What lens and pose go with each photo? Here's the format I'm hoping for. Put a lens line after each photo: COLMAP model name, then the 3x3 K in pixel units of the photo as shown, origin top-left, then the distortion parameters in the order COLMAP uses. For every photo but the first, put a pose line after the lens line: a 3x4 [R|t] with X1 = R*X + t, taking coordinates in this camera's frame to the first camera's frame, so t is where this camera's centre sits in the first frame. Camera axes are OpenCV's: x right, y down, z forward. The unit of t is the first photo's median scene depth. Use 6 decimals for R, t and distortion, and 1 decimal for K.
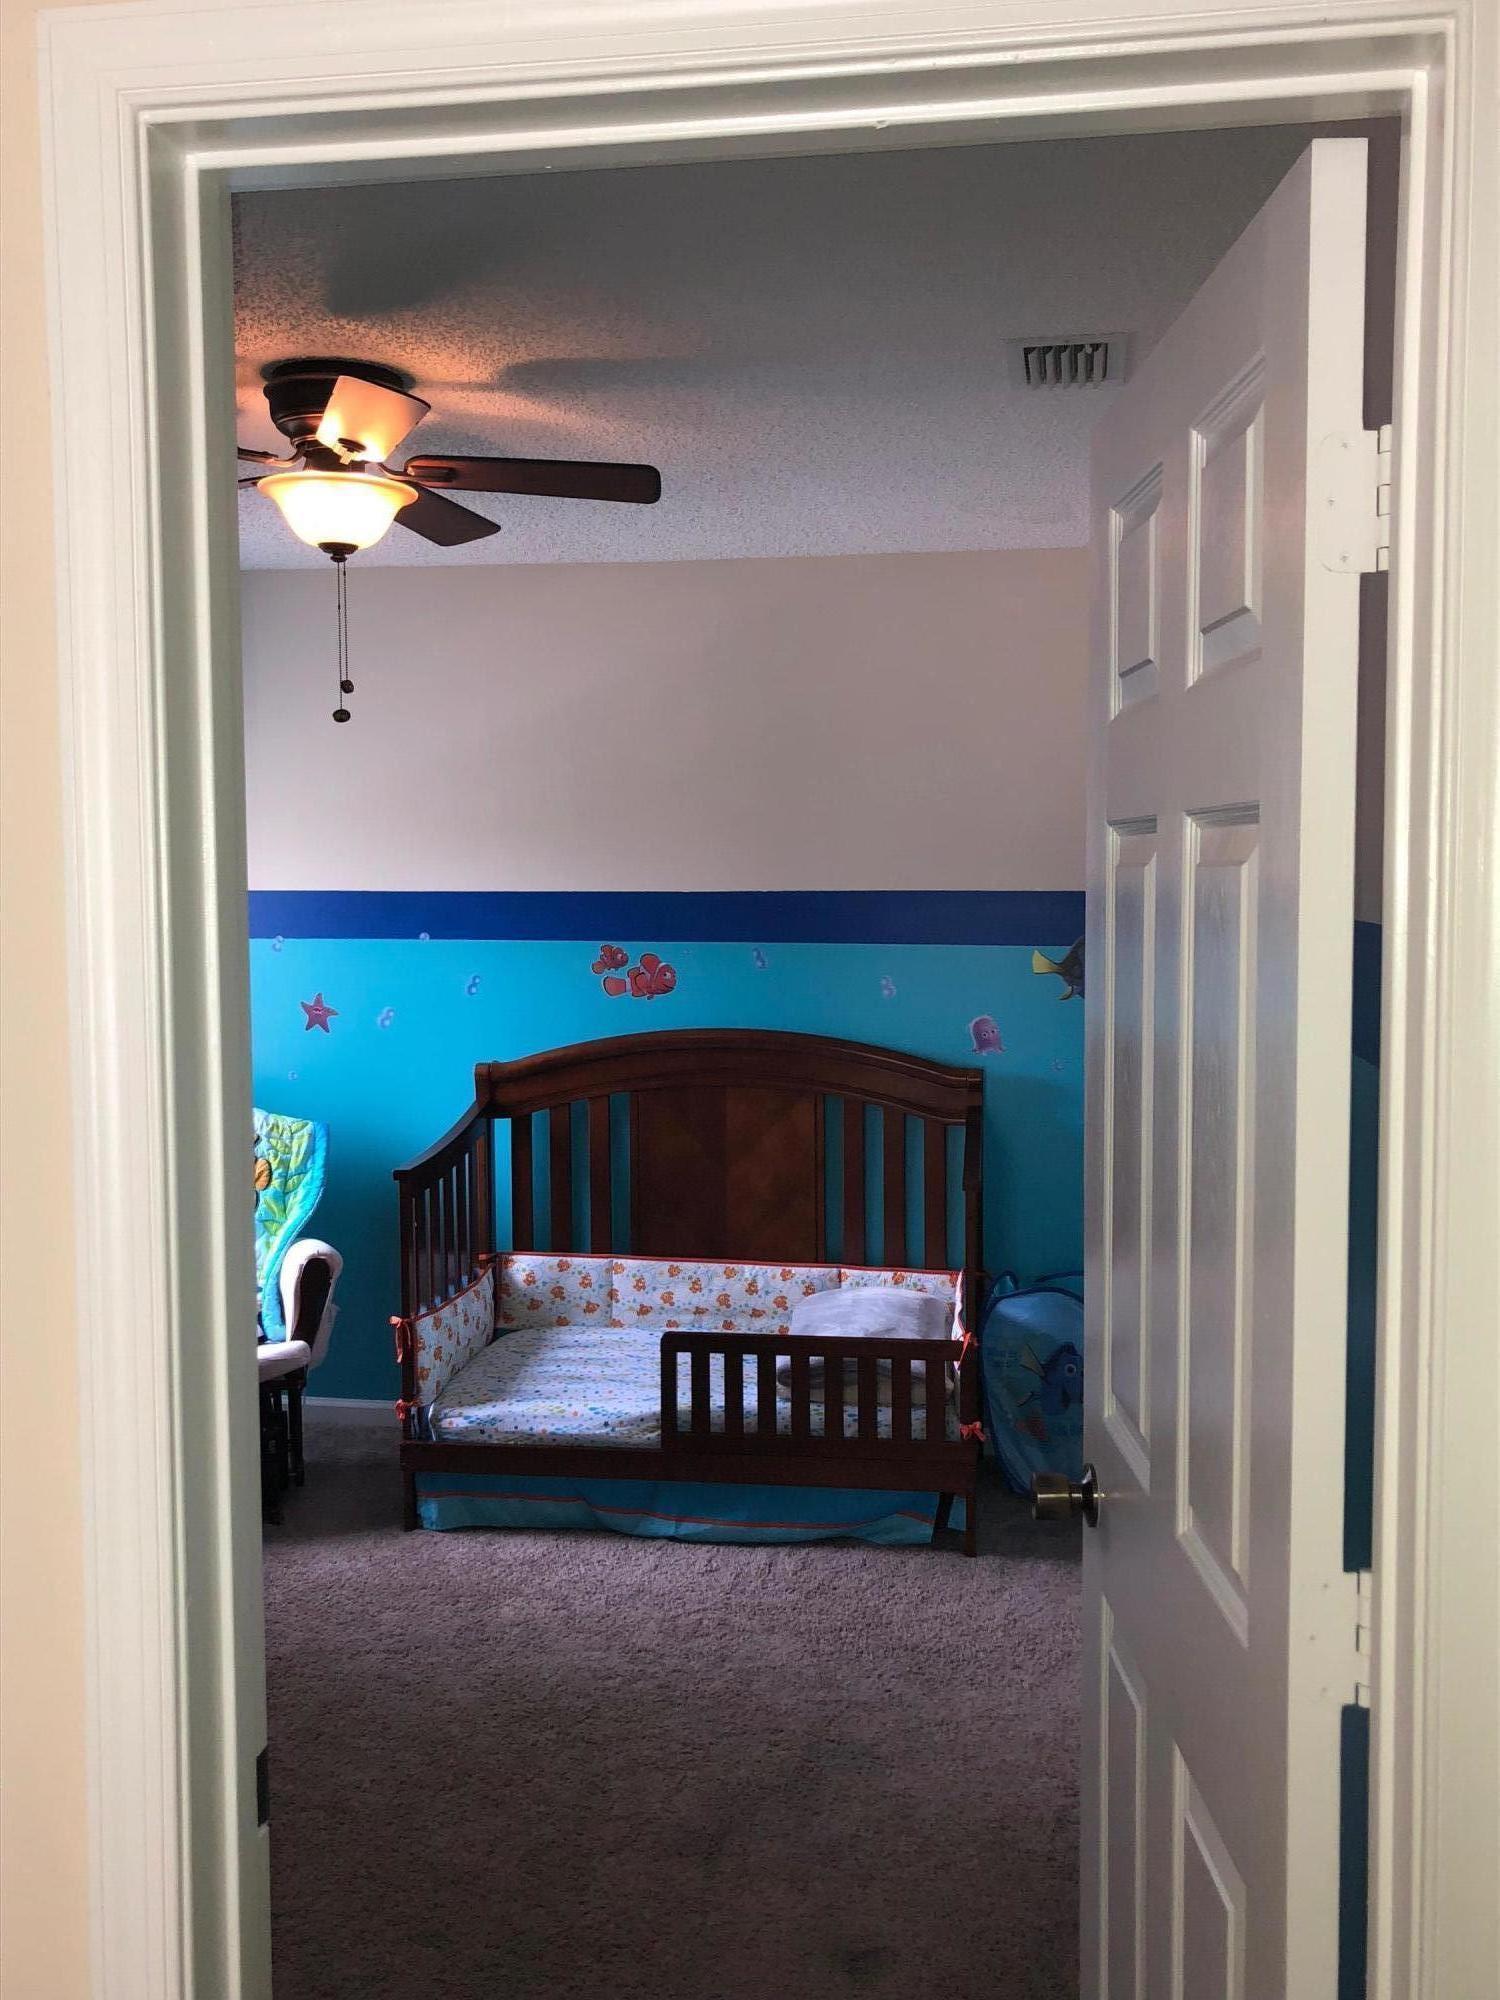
lens RADIAL K [[1843.3, 0, 751.4], [0, 1843.3, 980.2], [0, 0, 1]] dist [0.003541, 0.021167]
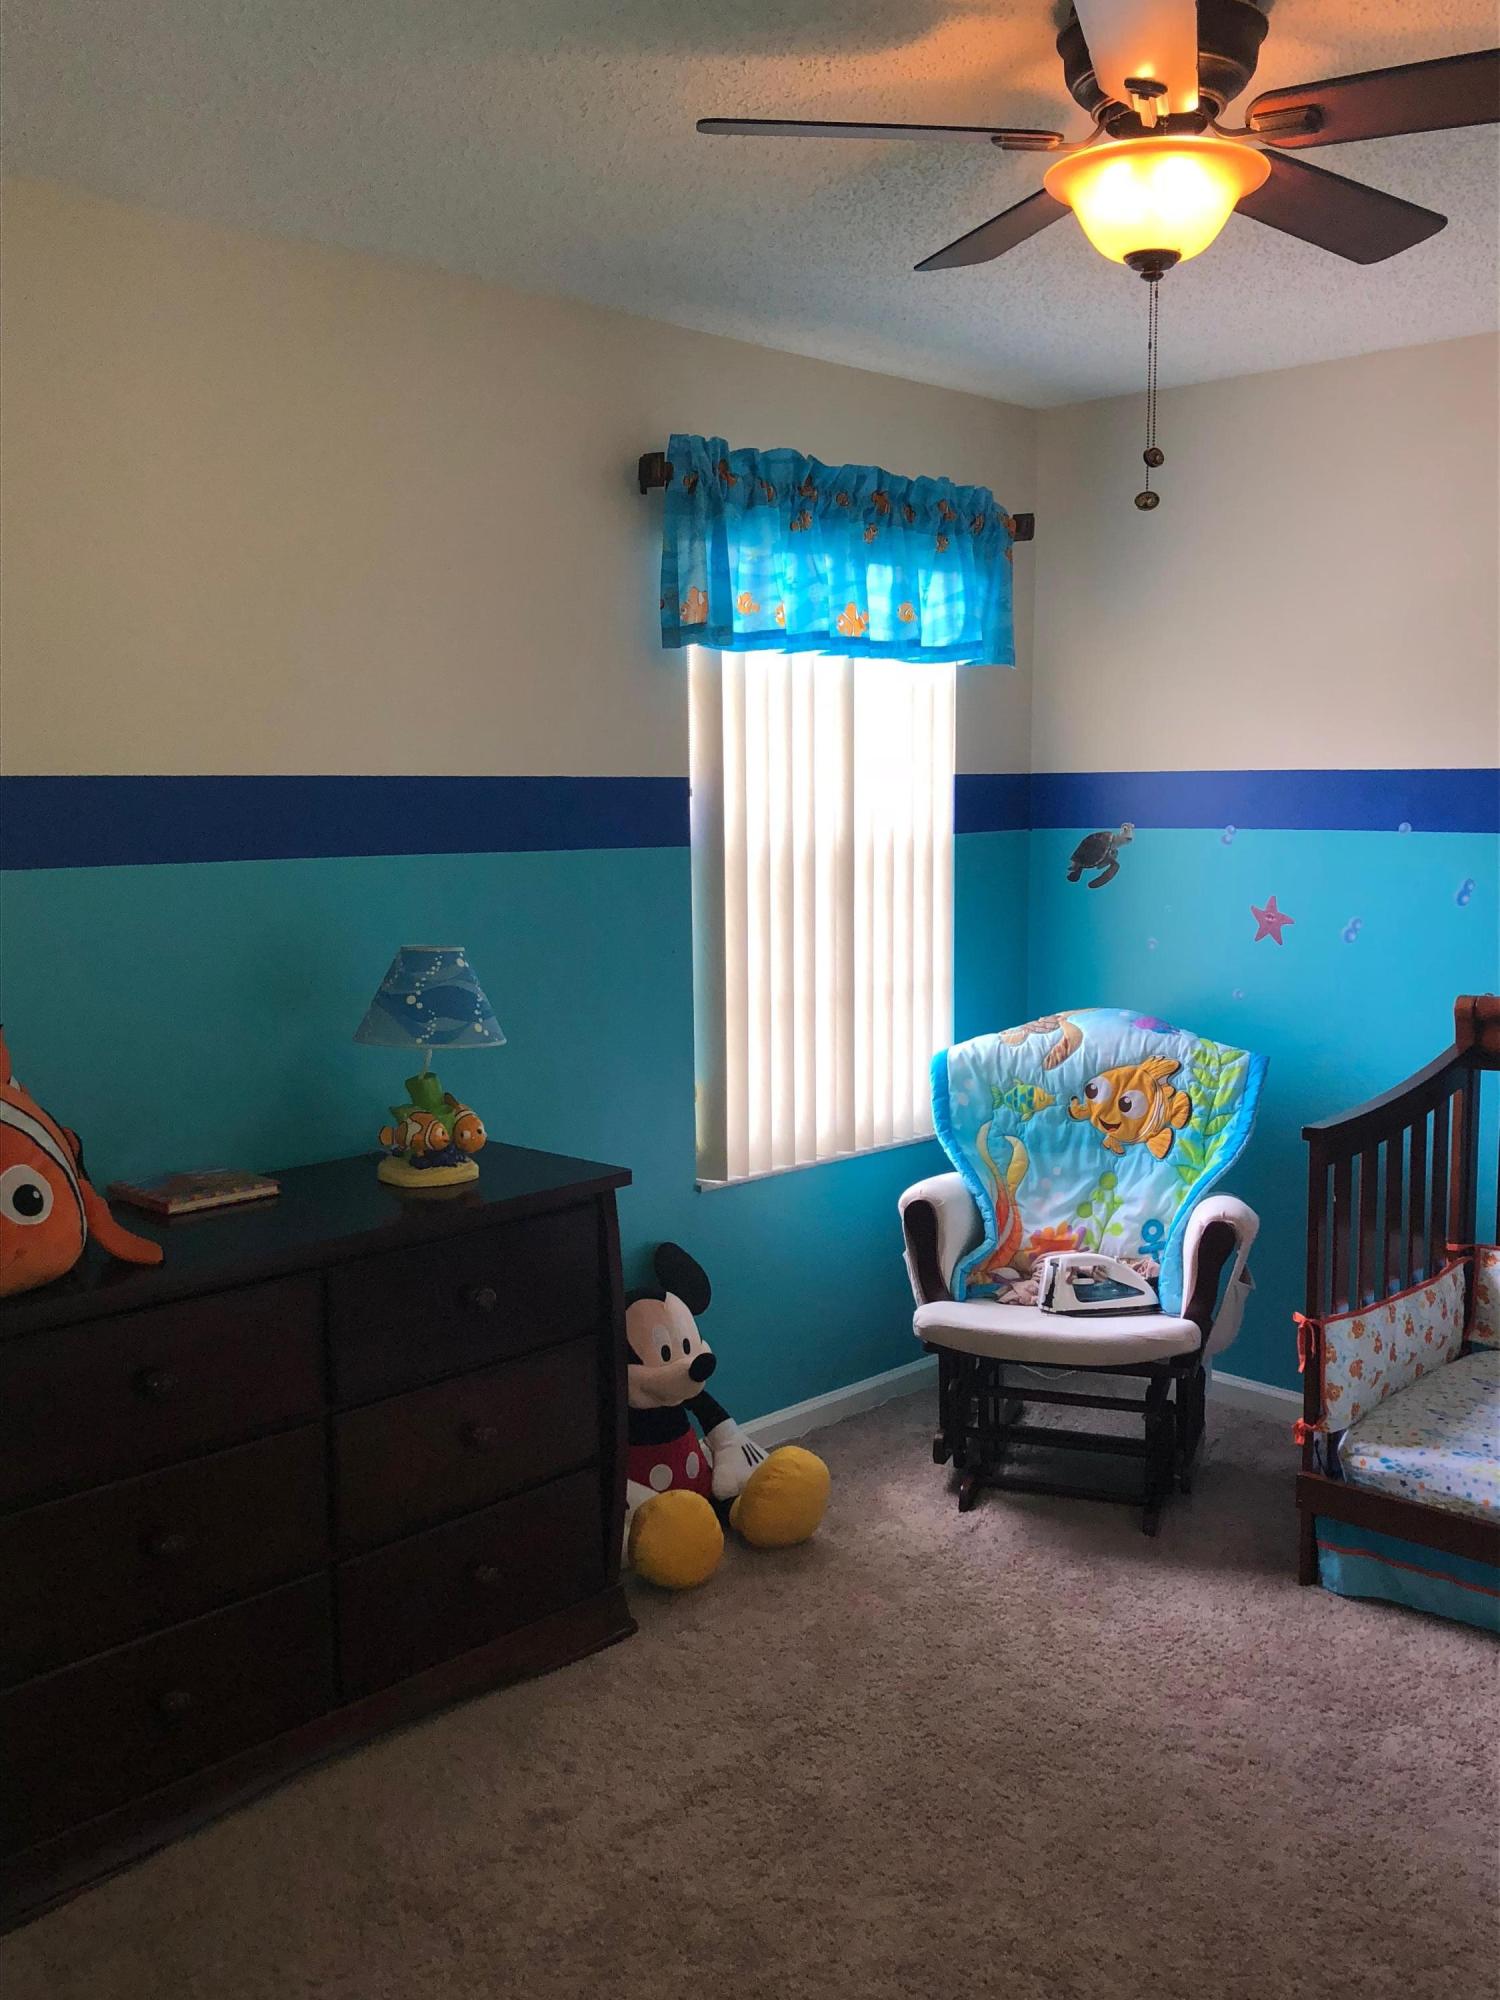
lens RADIAL K [[1843.3, 0, 751.4], [0, 1843.3, 980.2], [0, 0, 1]] dist [0.003541, 0.021167]
pose [[0.820605, 0.066979, -0.567557, 0.048568], [-0.037506, 0.997279, 0.063464, 0.001287], [0.570263, -0.030793, 0.820885, 0.225684]]
